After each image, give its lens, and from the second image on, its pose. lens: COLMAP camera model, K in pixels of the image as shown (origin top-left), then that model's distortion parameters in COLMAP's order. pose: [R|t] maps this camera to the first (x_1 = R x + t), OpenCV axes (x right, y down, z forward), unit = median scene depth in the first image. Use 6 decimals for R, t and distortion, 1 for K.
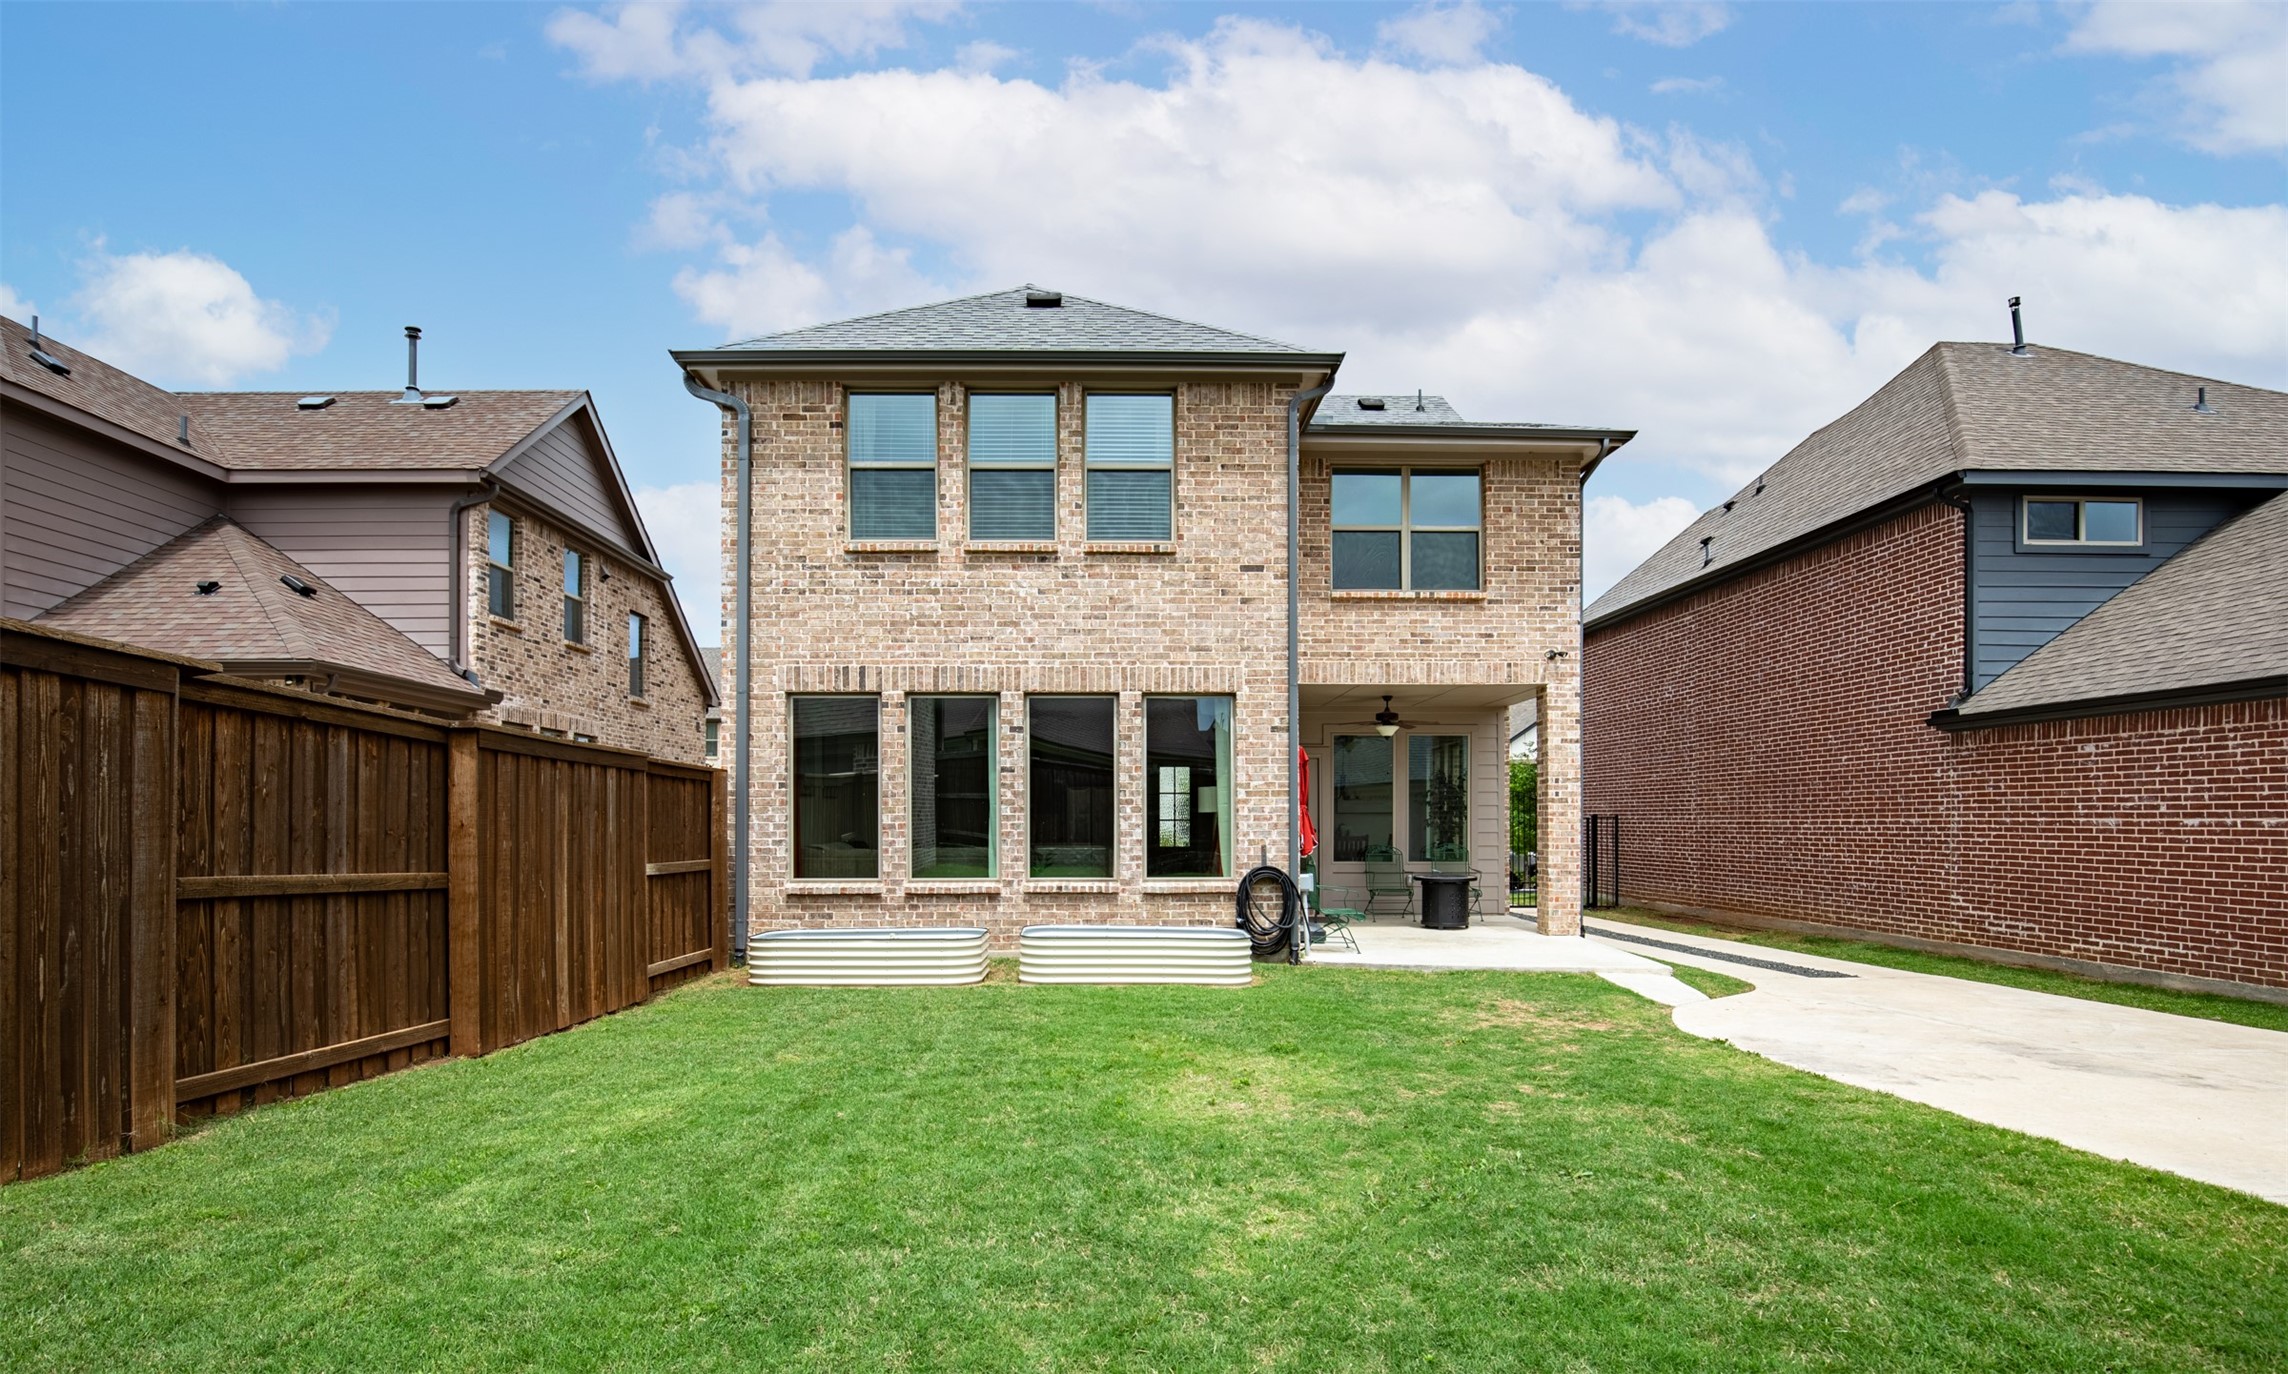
lens RADIAL K [[1232.0, 0, 1137.6], [0, 1232.0, 817.6], [0, 0, 1]] dist [-0.026584, -0.000308]
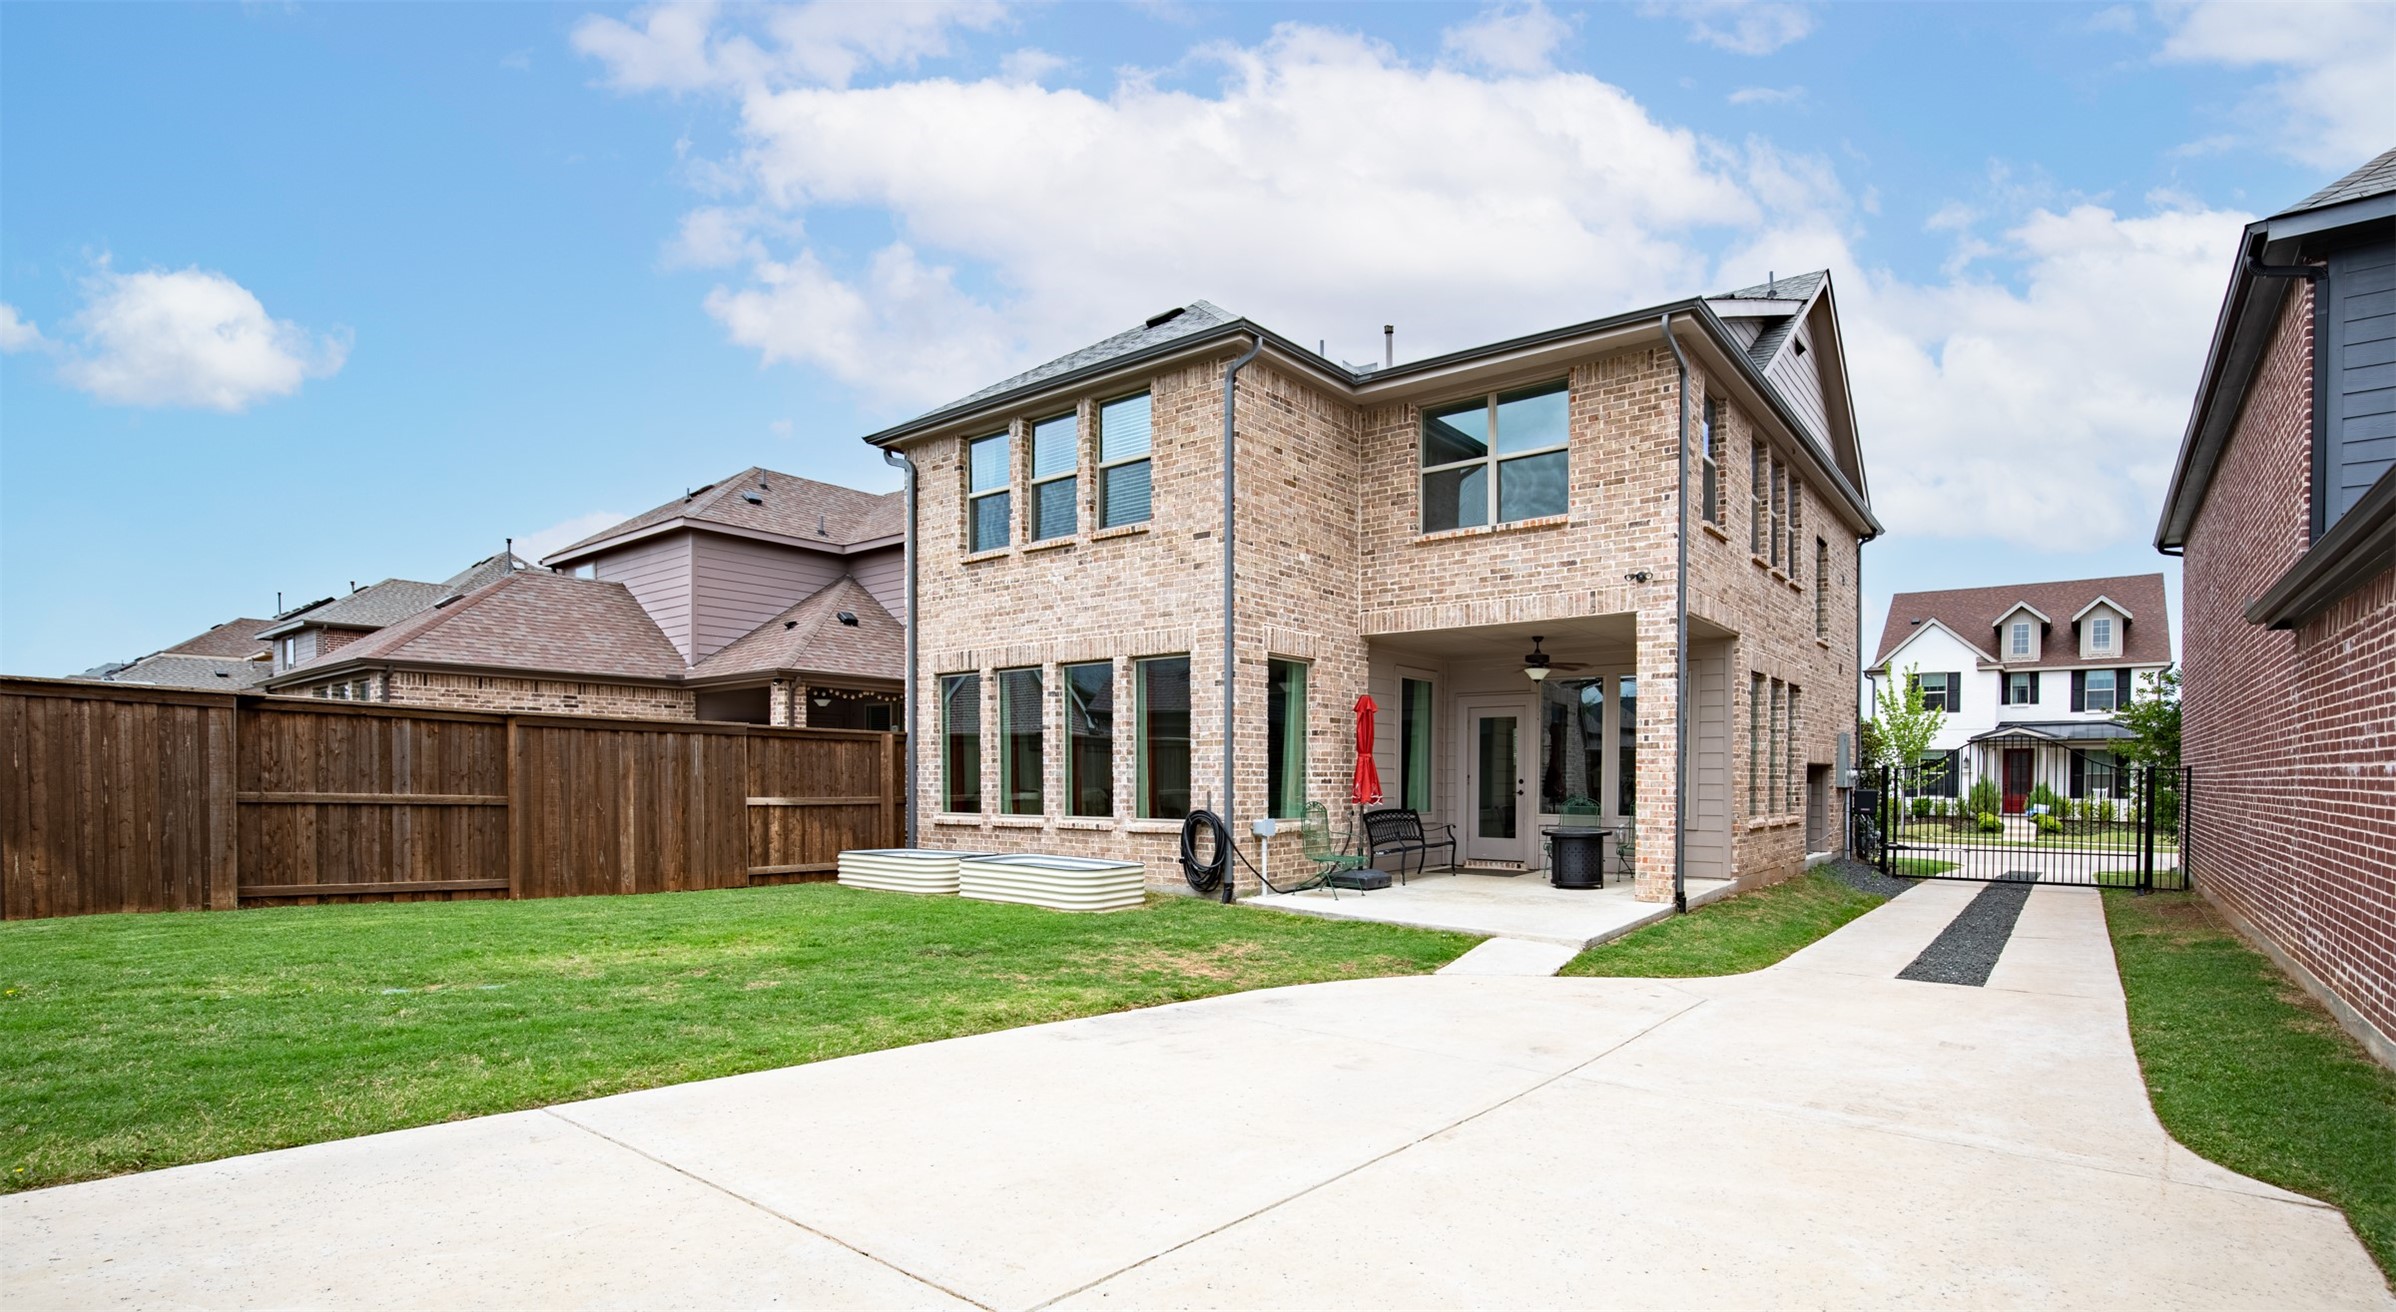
lens RADIAL K [[1130.8, 0, 1202.3], [0, 1130.8, 802.7], [0, 0, 1]] dist [-0.033099, 0.000007]
pose [[0.770838, 0.017489, -0.636792, 0.731852], [-0.000319, 0.999634, 0.027068, 0.005894], [0.637032, -0.020662, 0.770561, 0.229178]]
